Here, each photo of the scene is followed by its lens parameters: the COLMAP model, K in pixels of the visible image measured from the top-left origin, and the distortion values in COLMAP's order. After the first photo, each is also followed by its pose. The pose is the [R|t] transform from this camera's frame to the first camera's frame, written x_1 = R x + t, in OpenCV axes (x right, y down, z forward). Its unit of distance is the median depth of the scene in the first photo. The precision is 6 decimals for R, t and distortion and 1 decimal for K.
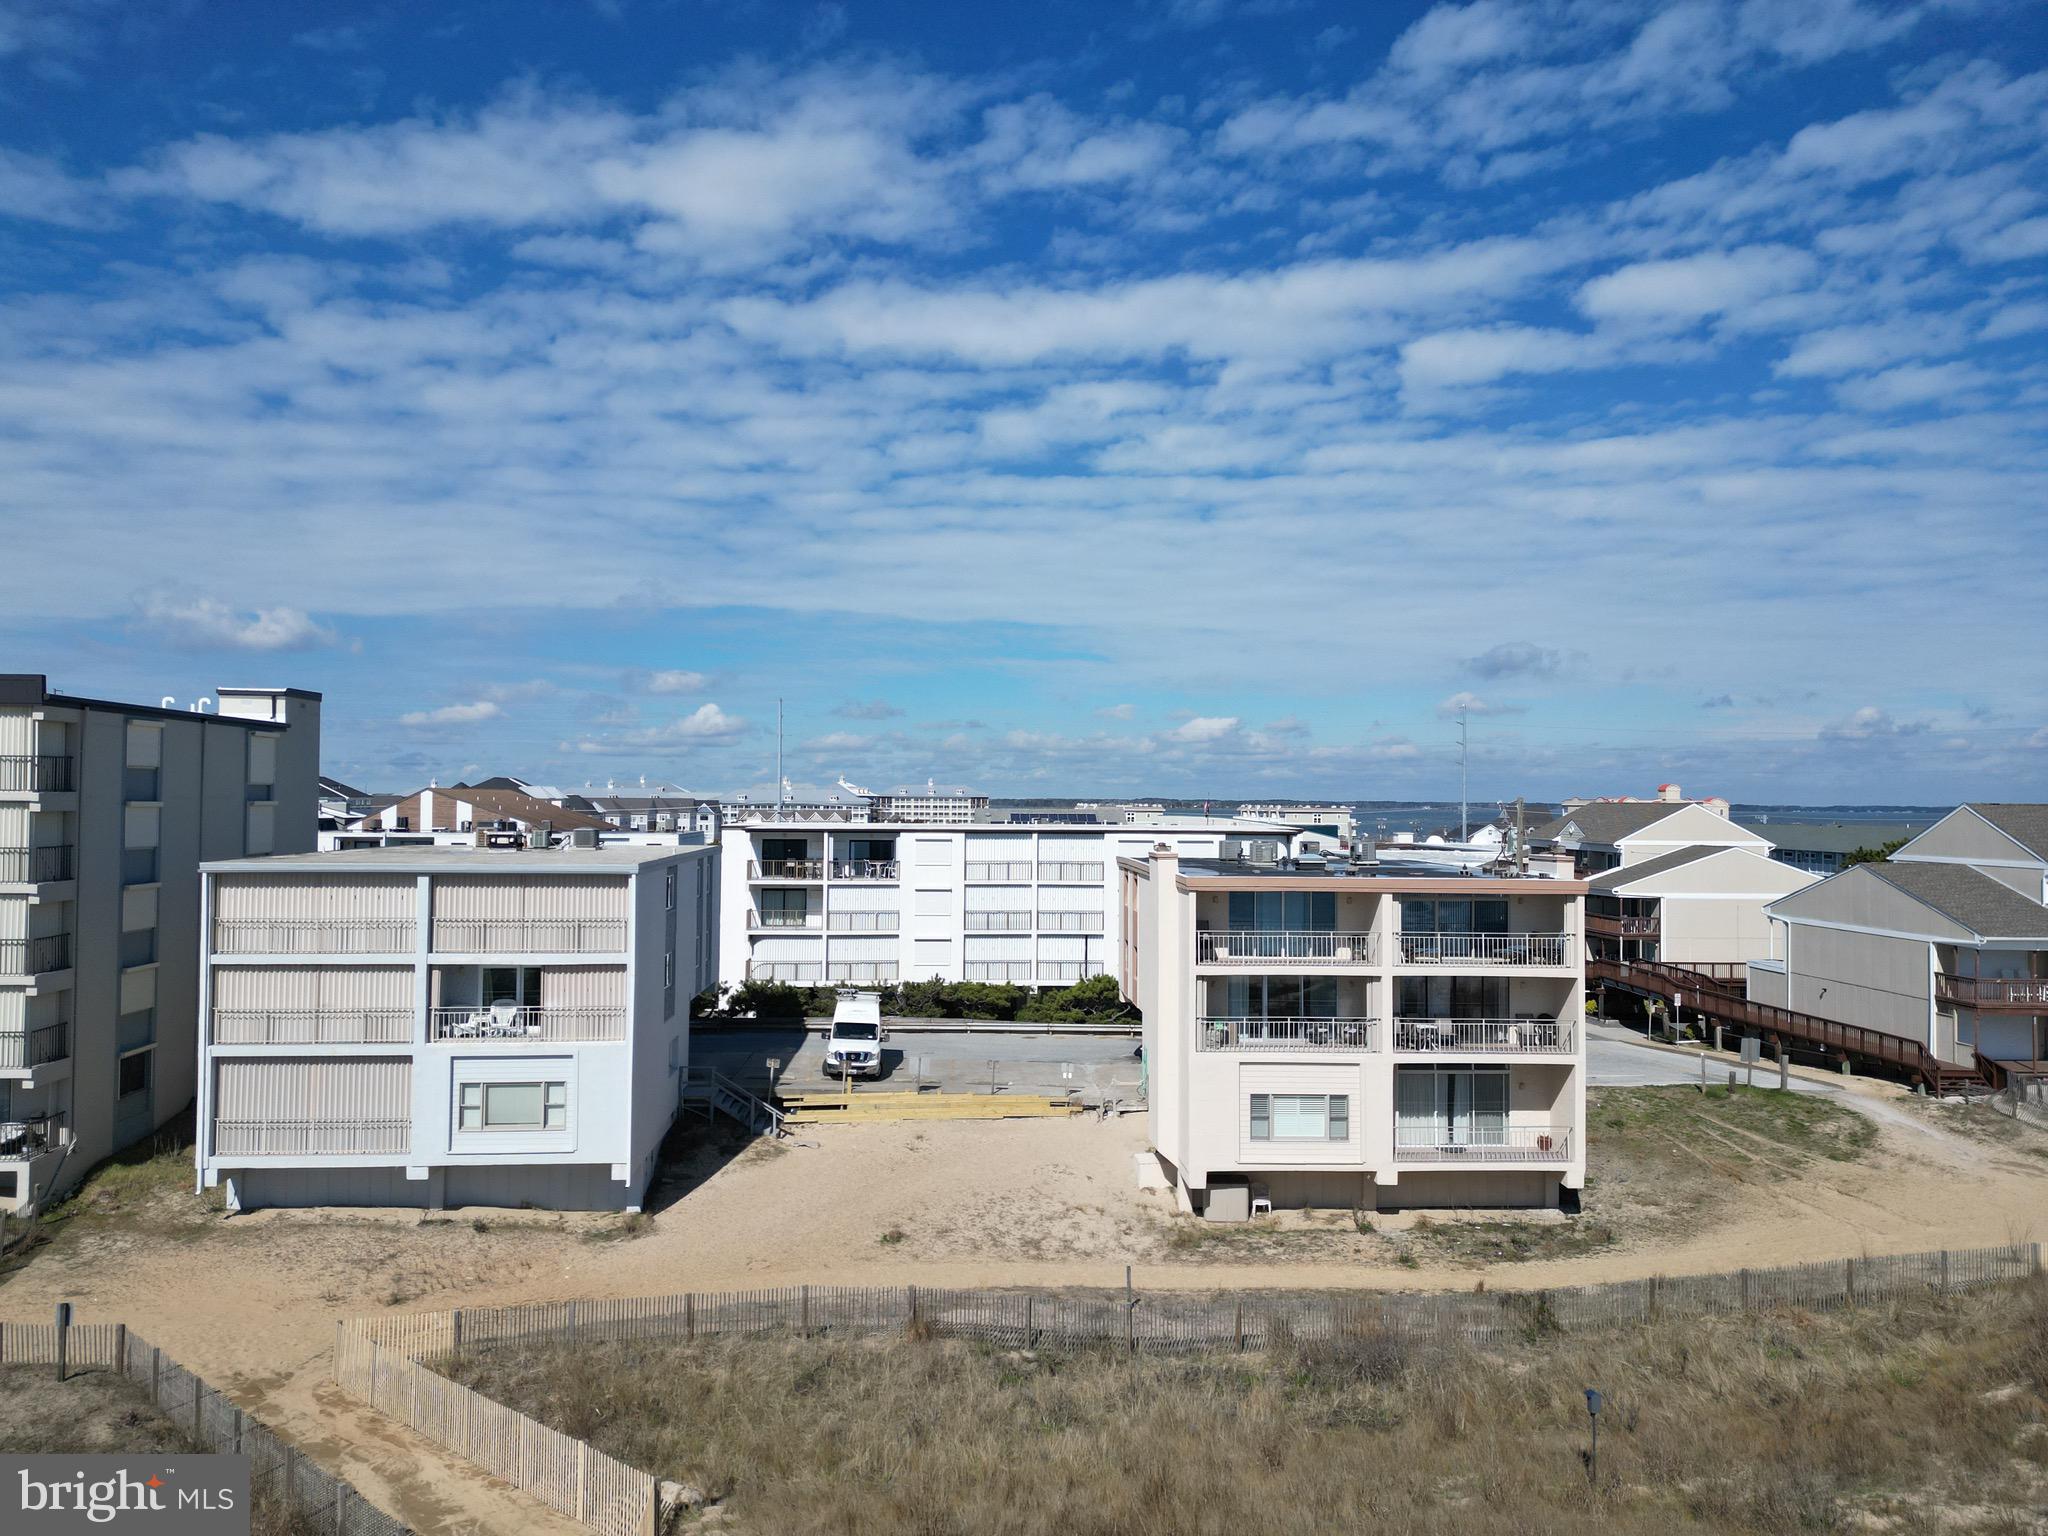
lens RADIAL K [[1437.9, 0, 1040.1], [0, 1437.9, 778.2], [0, 0, 1]] dist [0.152331, -0.017540]
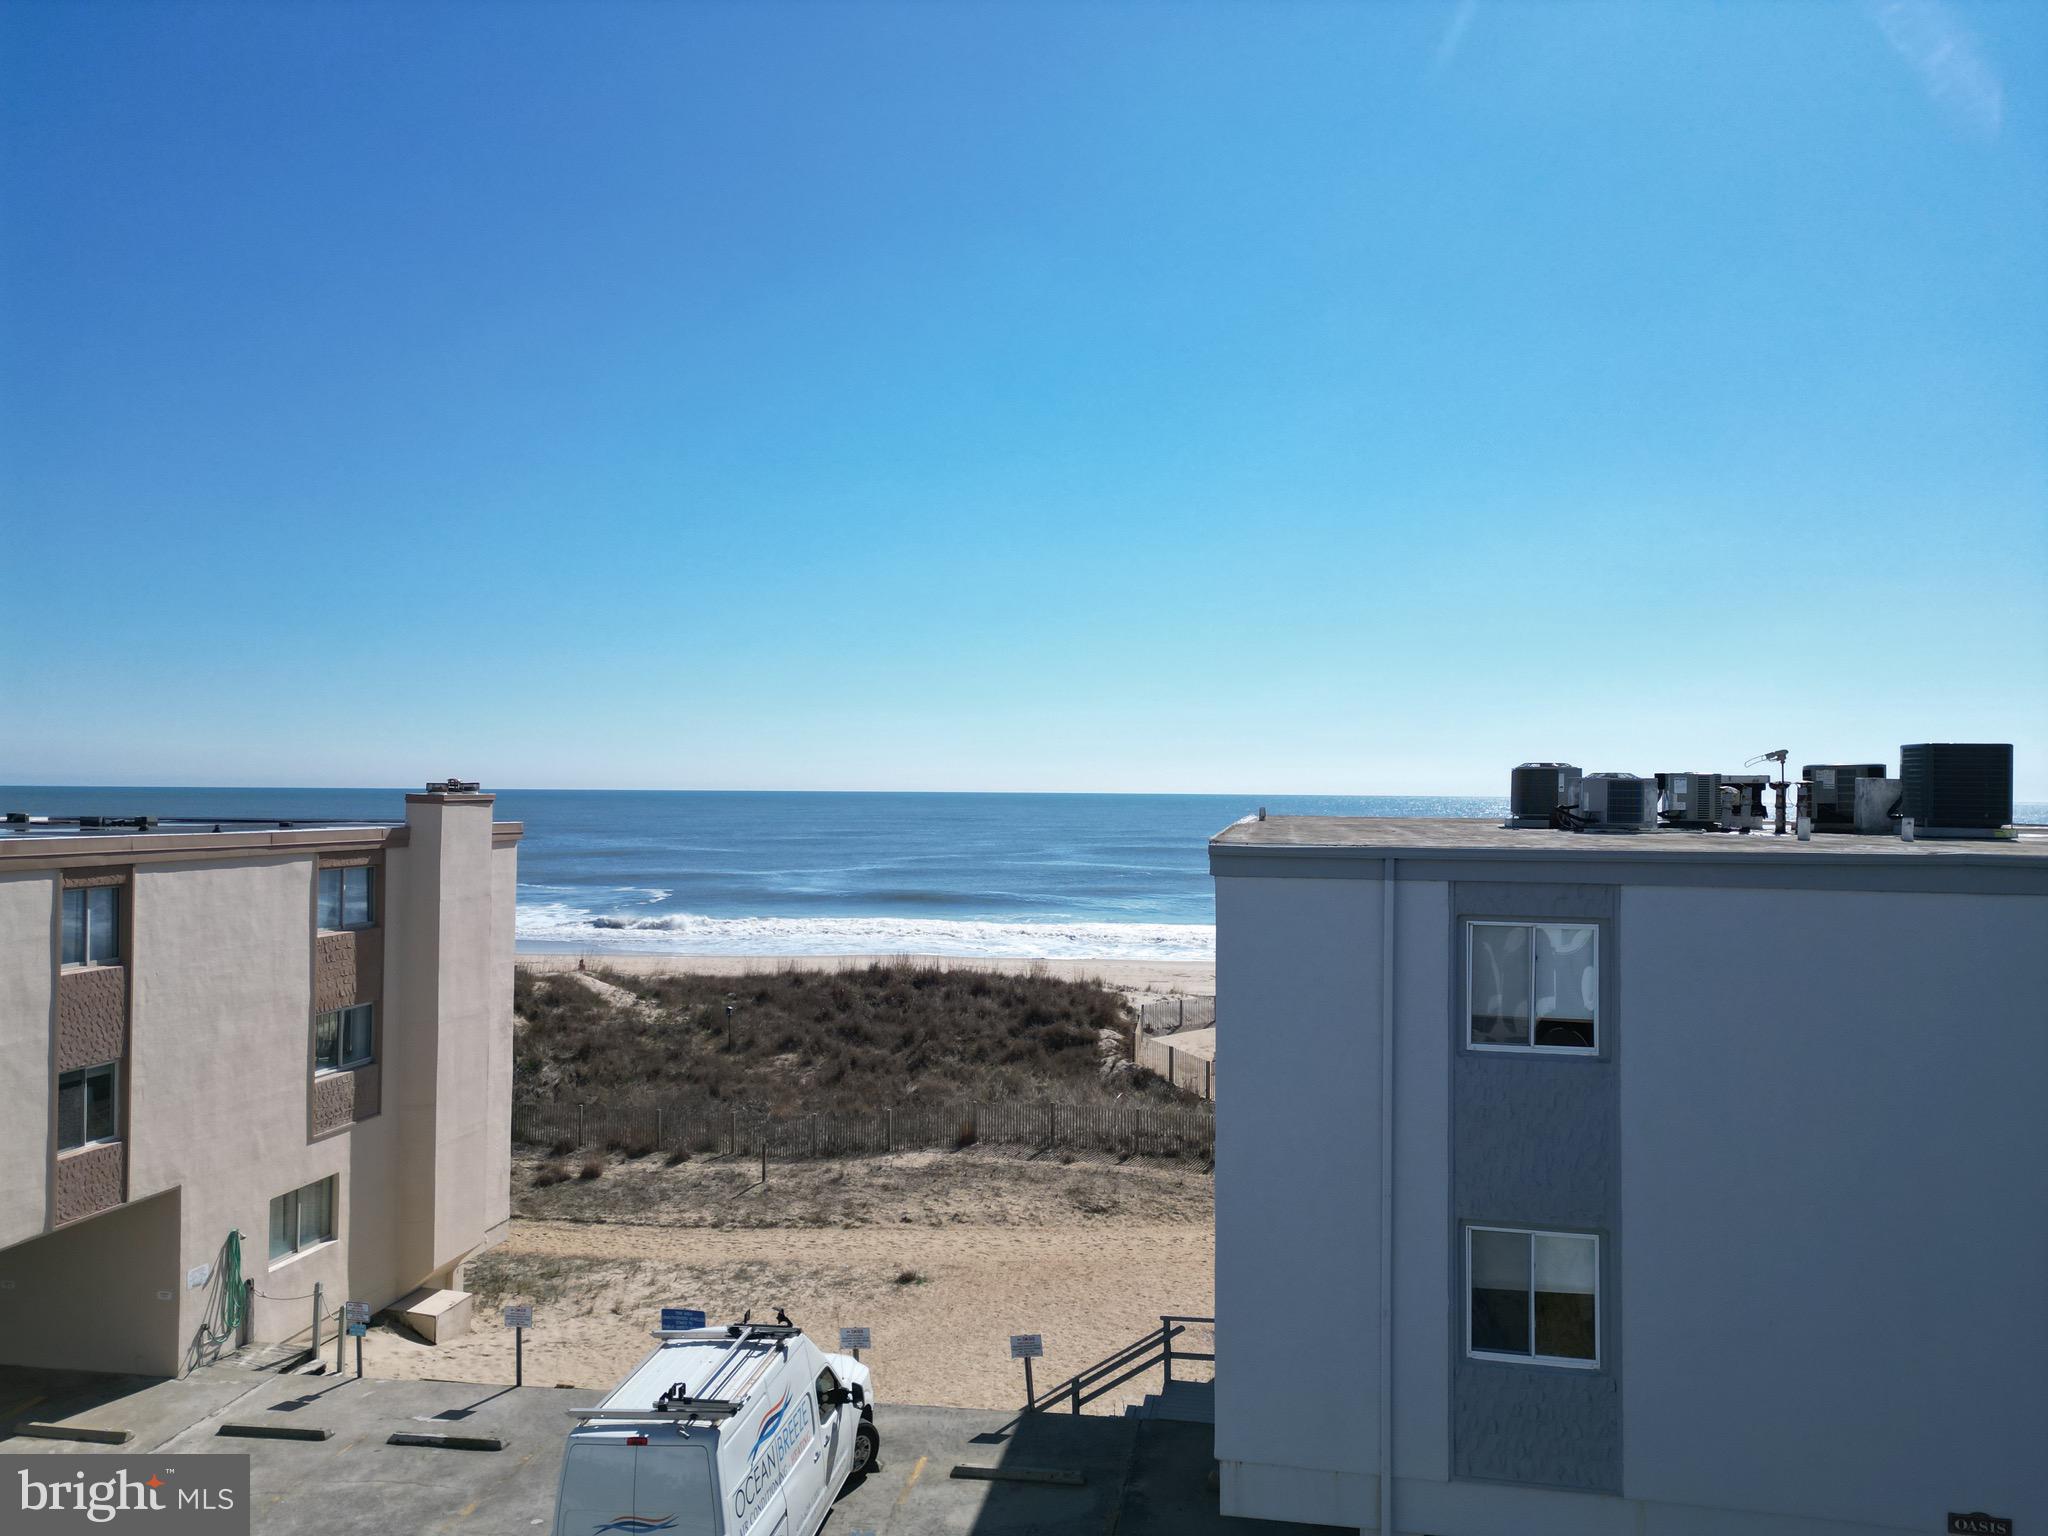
lens RADIAL K [[1437.9, 0, 1026.1], [0, 1437.9, 770.9], [0, 0, 1]] dist [0.152331, -0.017540]
pose [[-0.973931, -0.003929, 0.226811, -0.847216], [-0.010321, 0.999582, -0.027003, 0.156565], [-0.226610, -0.028640, -0.973564, 4.397953]]
